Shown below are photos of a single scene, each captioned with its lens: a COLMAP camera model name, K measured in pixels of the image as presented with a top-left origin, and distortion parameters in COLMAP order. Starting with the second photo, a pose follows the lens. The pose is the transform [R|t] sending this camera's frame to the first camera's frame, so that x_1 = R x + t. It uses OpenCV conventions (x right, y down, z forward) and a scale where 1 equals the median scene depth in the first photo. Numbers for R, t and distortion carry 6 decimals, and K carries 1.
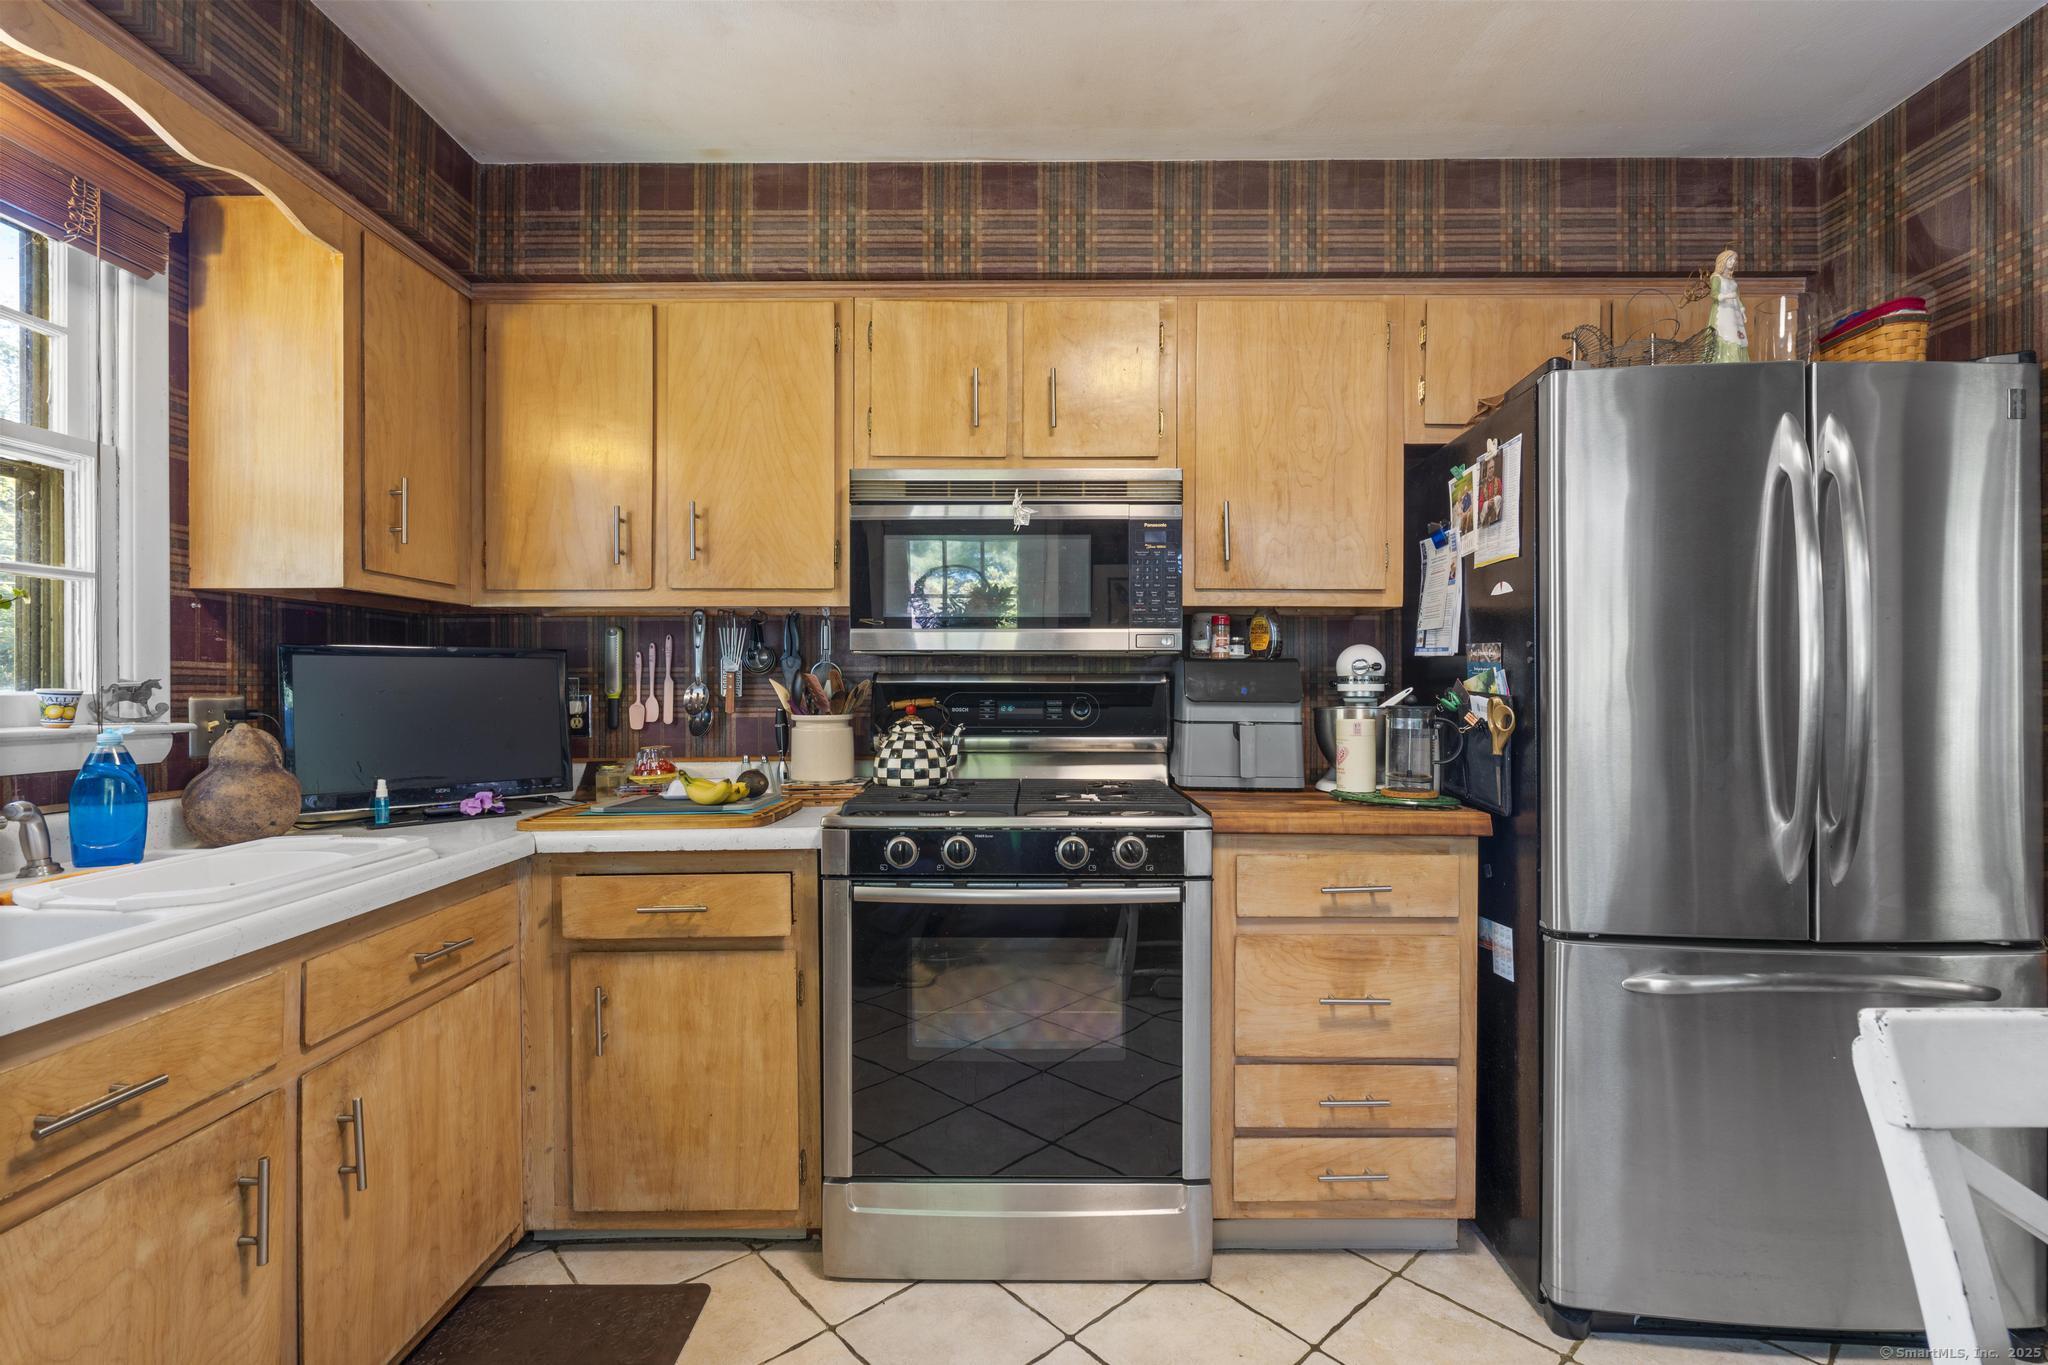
lens RADIAL K [[917.8, 0, 1019.5], [0, 917.8, 684.0], [0, 0, 1]] dist [-0.010258, 0.004329]
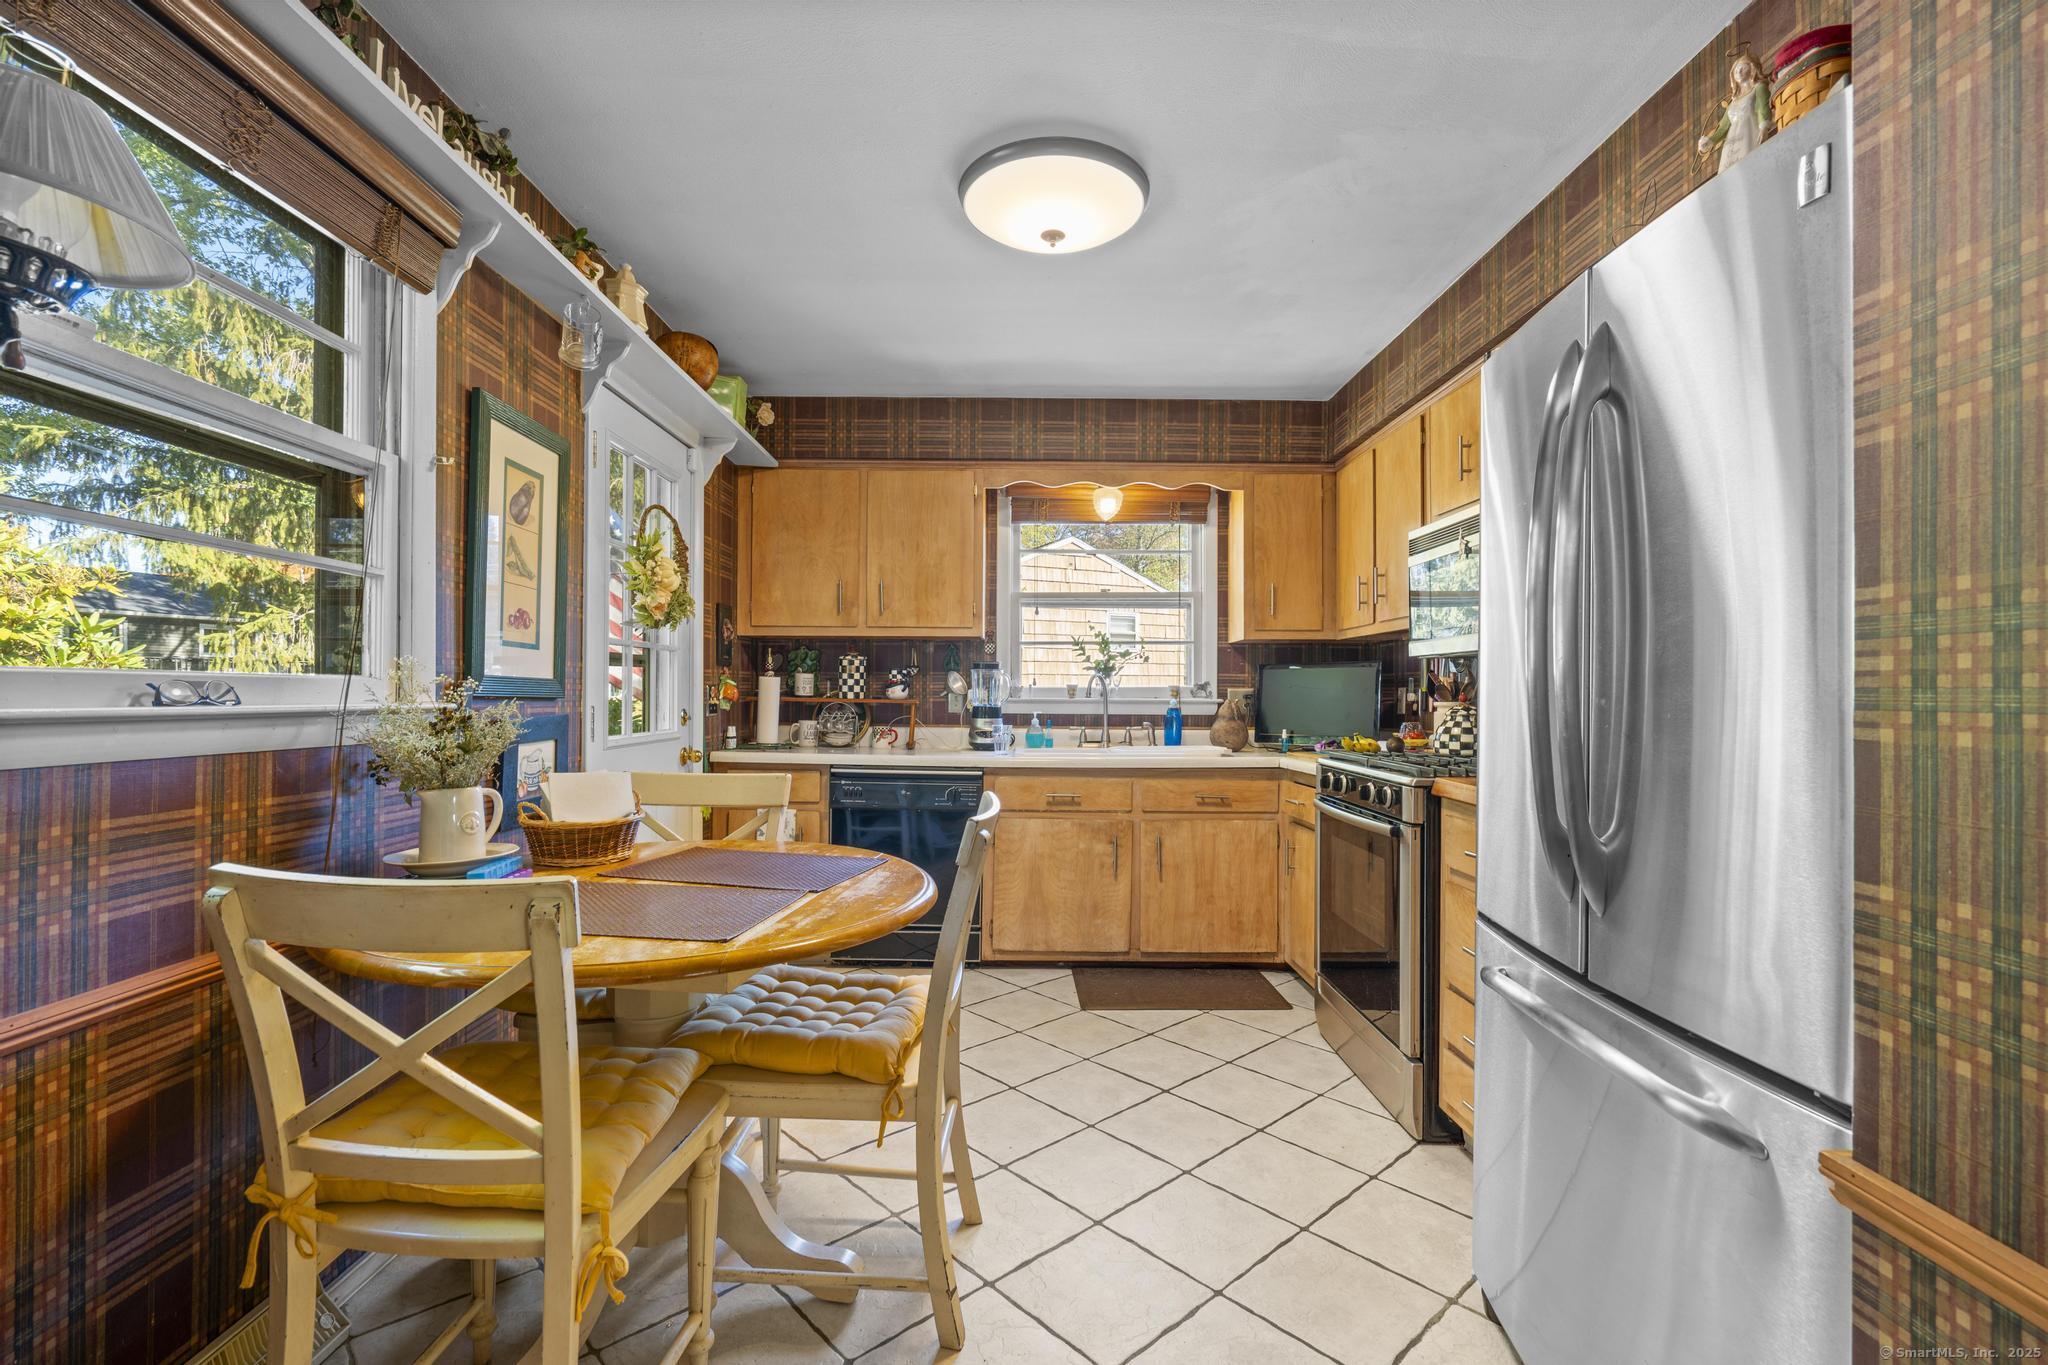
lens RADIAL K [[917.8, 0, 1022.3], [0, 917.8, 691.9], [0, 0, 1]] dist [-0.010258, 0.004329]
pose [[0.013809, -0.000212, -0.999905, 1.472780], [0.003755, 0.999993, -0.000161, 0.019910], [0.999898, -0.003752, 0.013810, 0.421101]]
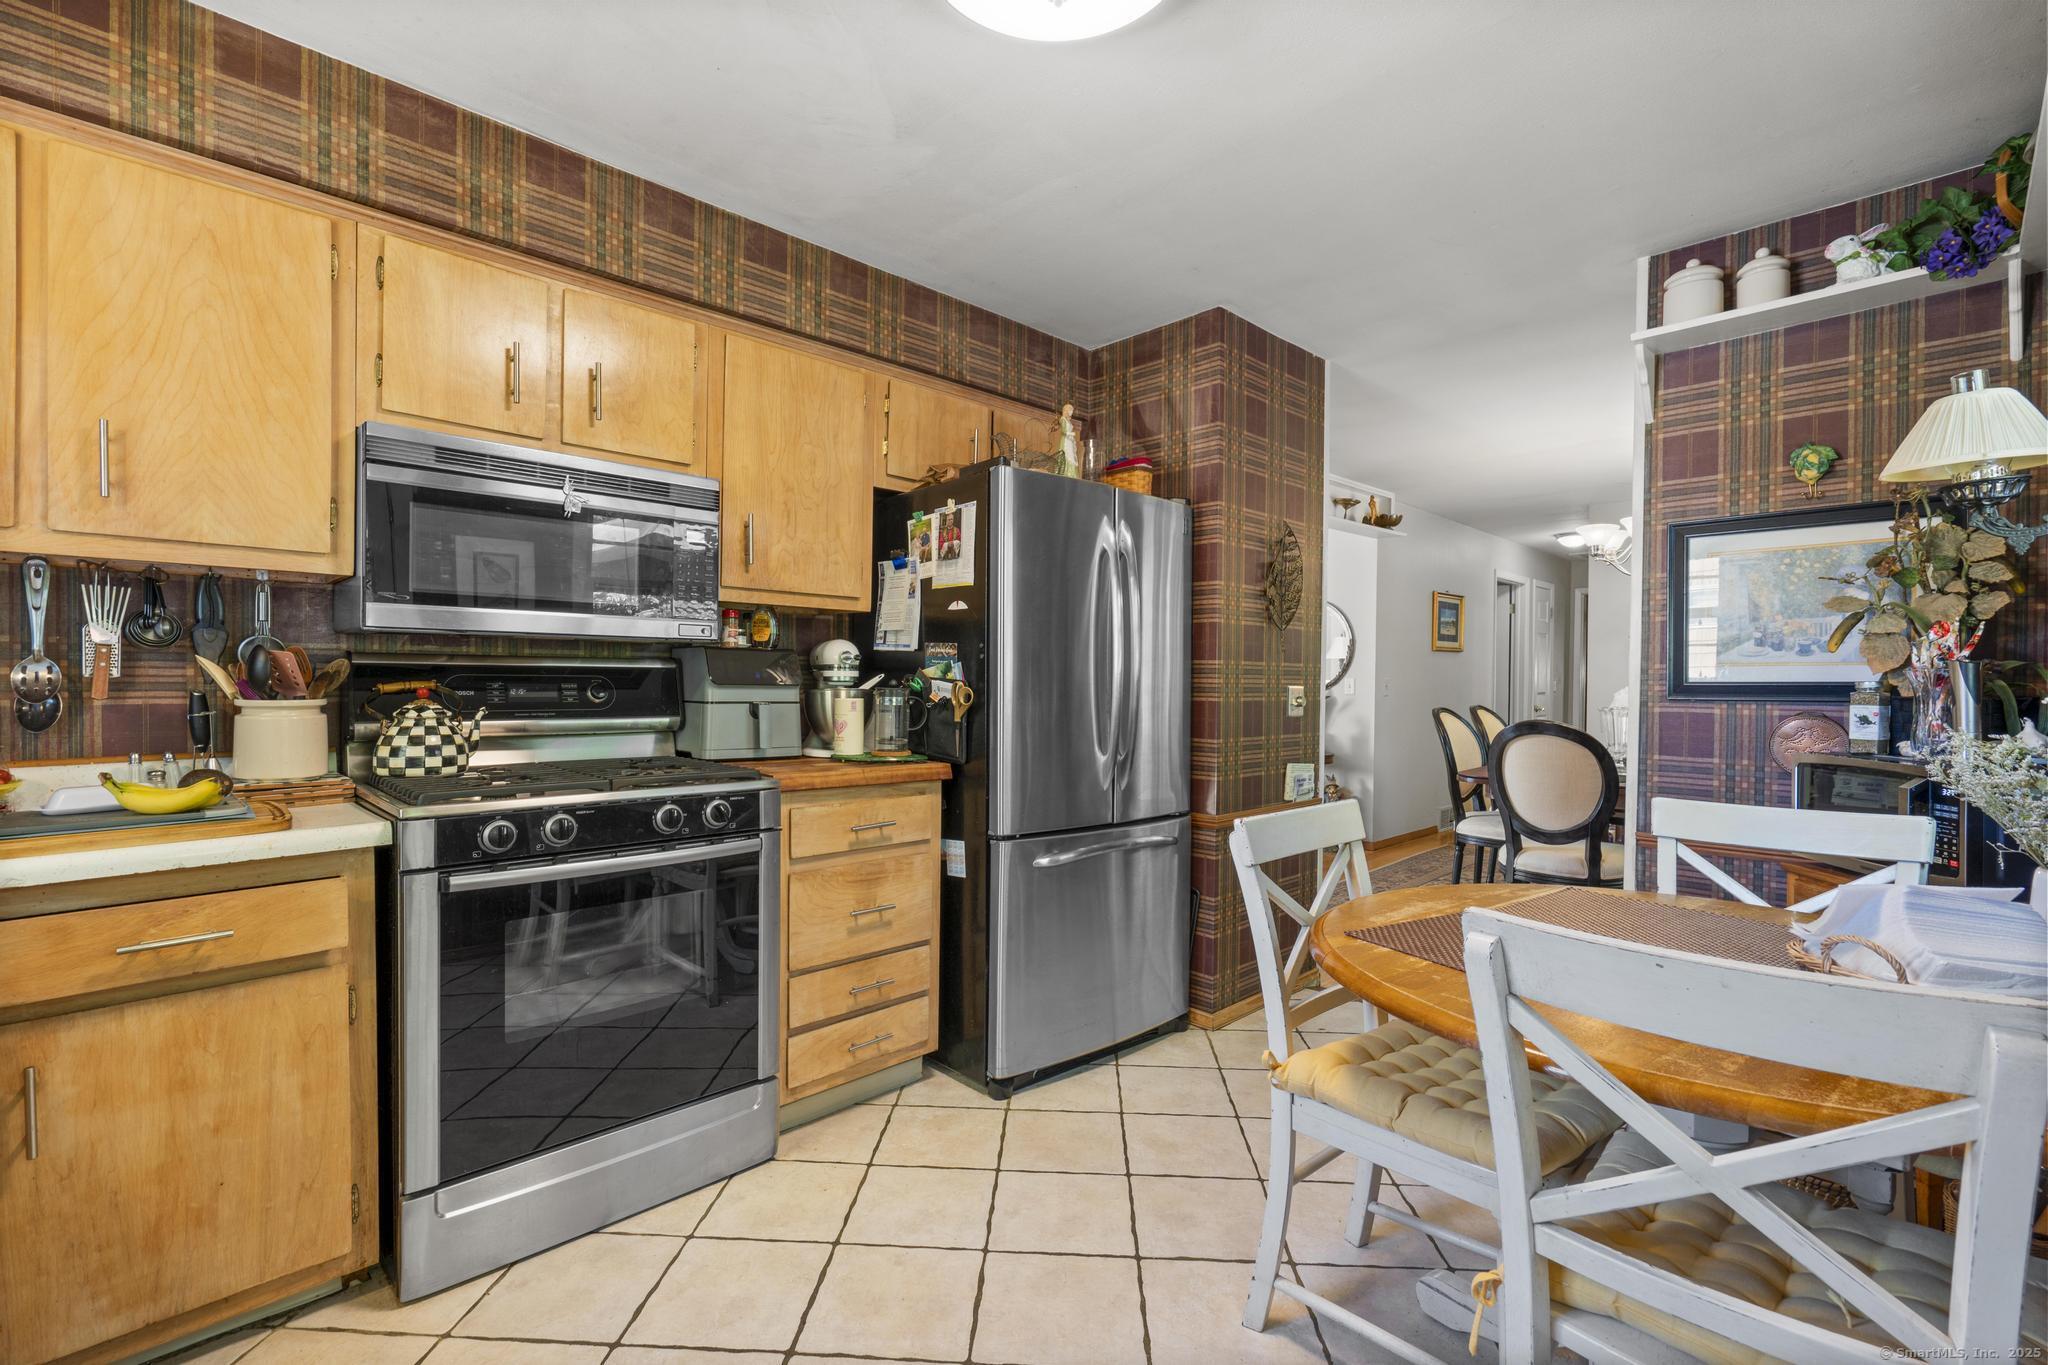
lens RADIAL K [[917.8, 0, 1022.3], [0, 917.8, 681.4], [0, 0, 1]] dist [-0.010258, 0.004329]
pose [[0.705894, 0.004082, 0.708306, -0.375954], [-0.013753, 0.999874, 0.007943, 0.001005], [-0.708184, -0.015348, 0.705861, -0.078417]]
